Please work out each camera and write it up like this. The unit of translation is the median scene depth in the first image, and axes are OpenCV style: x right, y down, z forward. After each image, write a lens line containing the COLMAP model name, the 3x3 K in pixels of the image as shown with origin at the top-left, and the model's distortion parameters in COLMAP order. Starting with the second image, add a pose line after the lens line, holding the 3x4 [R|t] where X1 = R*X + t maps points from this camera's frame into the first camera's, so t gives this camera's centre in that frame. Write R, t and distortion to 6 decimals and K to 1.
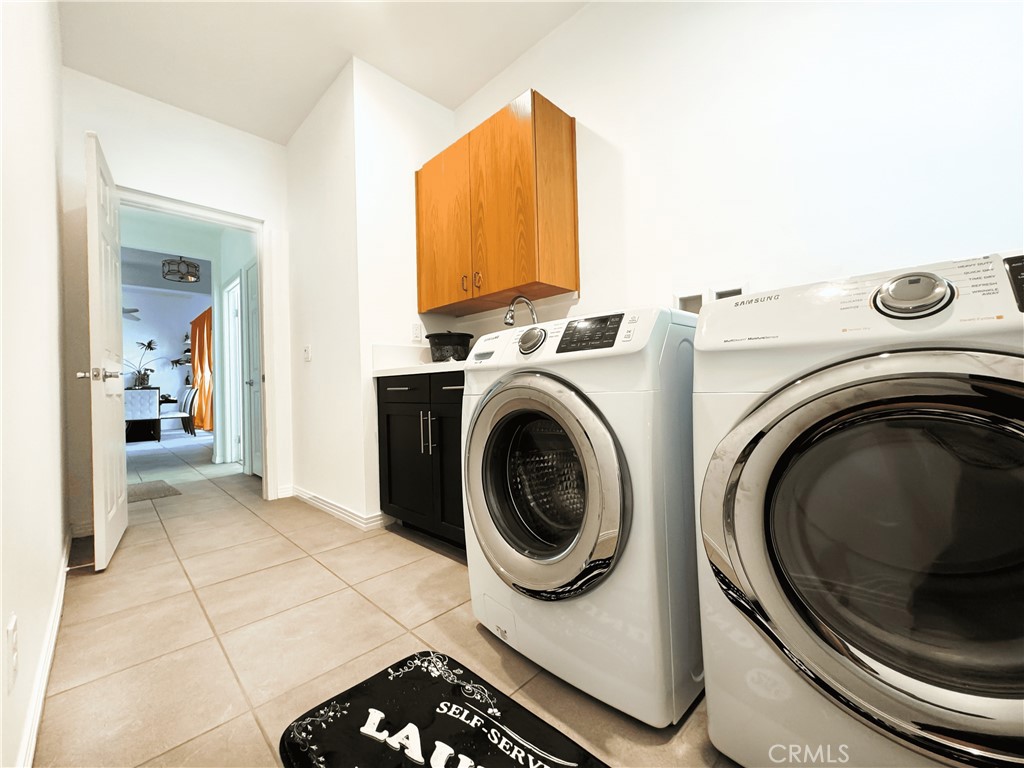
lens RADIAL K [[413.1, 0, 509.6], [0, 413.1, 381.4], [0, 0, 1]] dist [-0.002514, -0.000256]
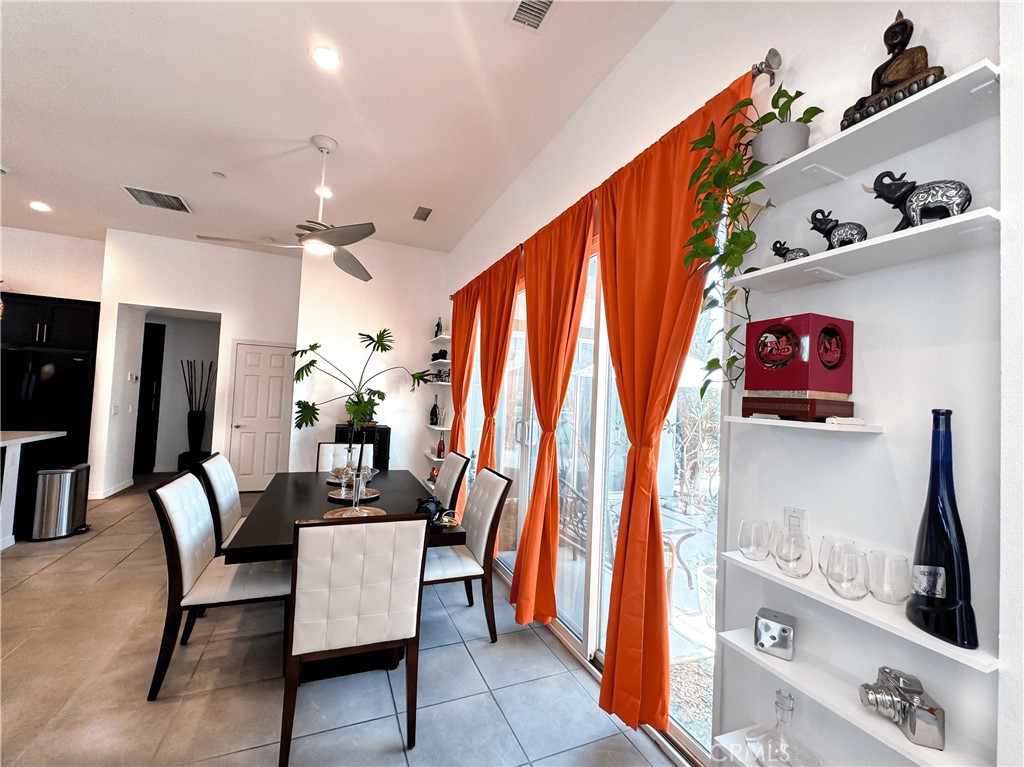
lens RADIAL K [[413.1, 0, 511.6], [0, 413.1, 385.3], [0, 0, 1]] dist [-0.002514, -0.000256]
pose [[0.927933, 0.049067, -0.369502, -0.551459], [-0.059959, 0.998038, -0.018045, -0.036644], [0.367892, 0.038900, 0.929055, 0.611963]]
